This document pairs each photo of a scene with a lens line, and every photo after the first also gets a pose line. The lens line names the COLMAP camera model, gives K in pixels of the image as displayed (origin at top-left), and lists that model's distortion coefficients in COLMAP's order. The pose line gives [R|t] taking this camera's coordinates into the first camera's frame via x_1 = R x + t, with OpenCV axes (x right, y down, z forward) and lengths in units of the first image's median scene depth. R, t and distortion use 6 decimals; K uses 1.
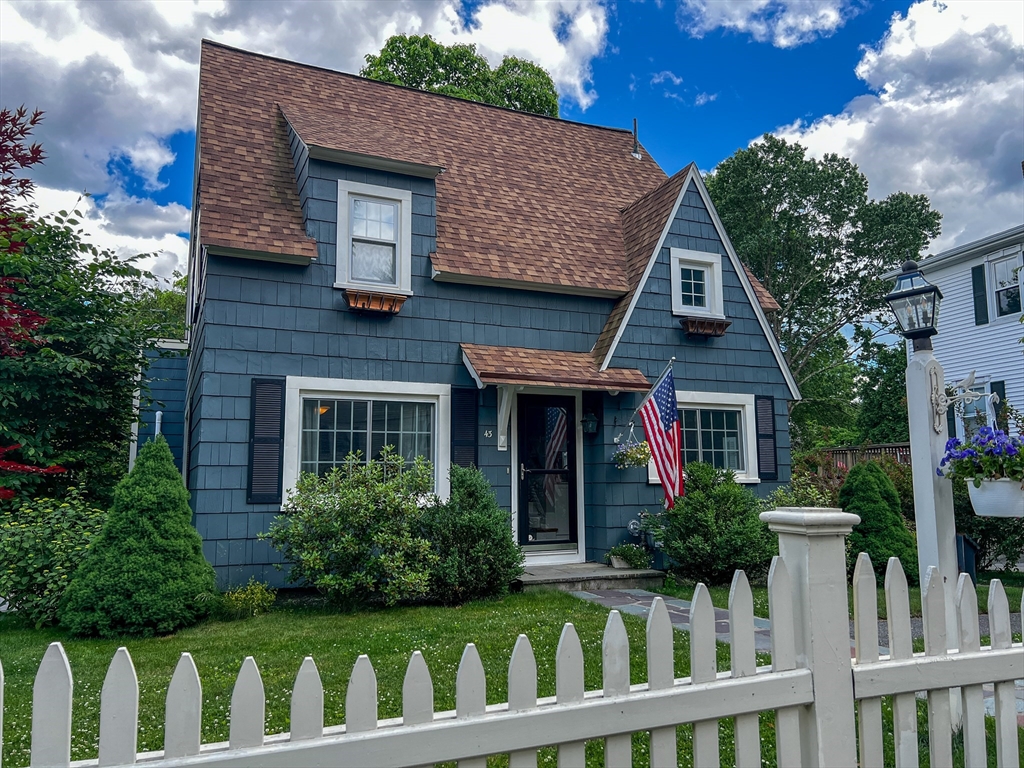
lens RADIAL K [[757.6, 0, 512.5], [0, 757.6, 418.1], [0, 0, 1]] dist [0.022326, -0.000947]
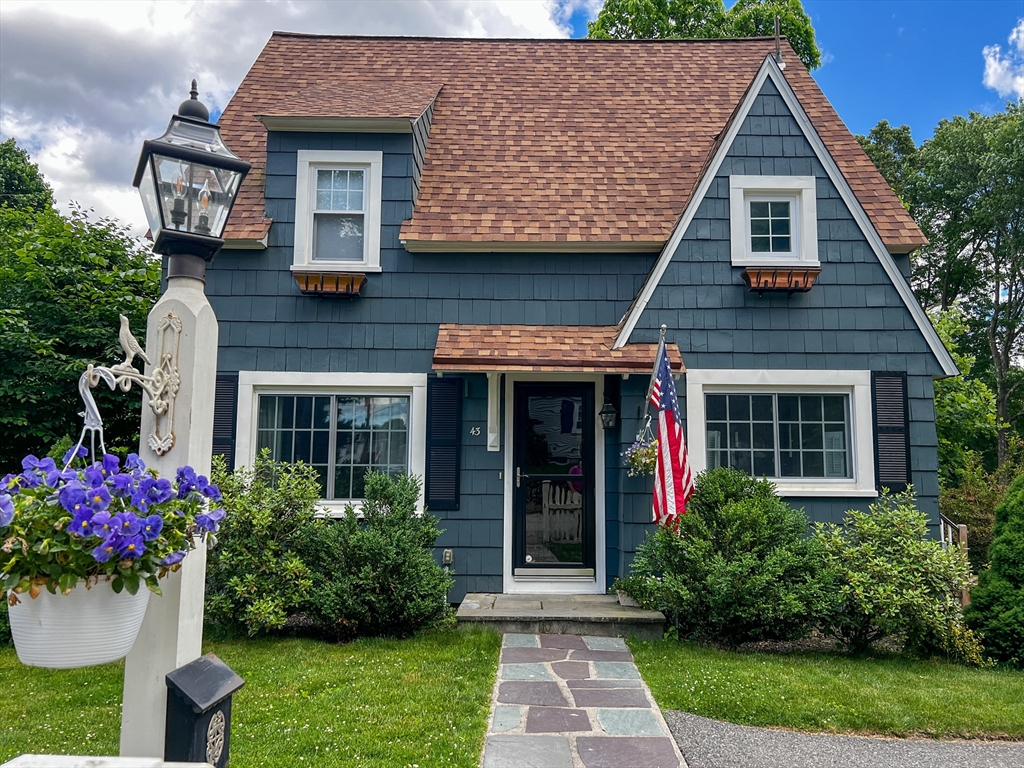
lens RADIAL K [[773.3, 0, 510.7], [0, 773.3, 424.2], [0, 0, 1]] dist [0.003530, -0.000835]
pose [[0.914887, -0.011086, -0.403559, 0.332896], [0.020672, 0.999598, 0.019404, -0.002436], [0.403181, -0.026094, 0.914748, 0.233807]]
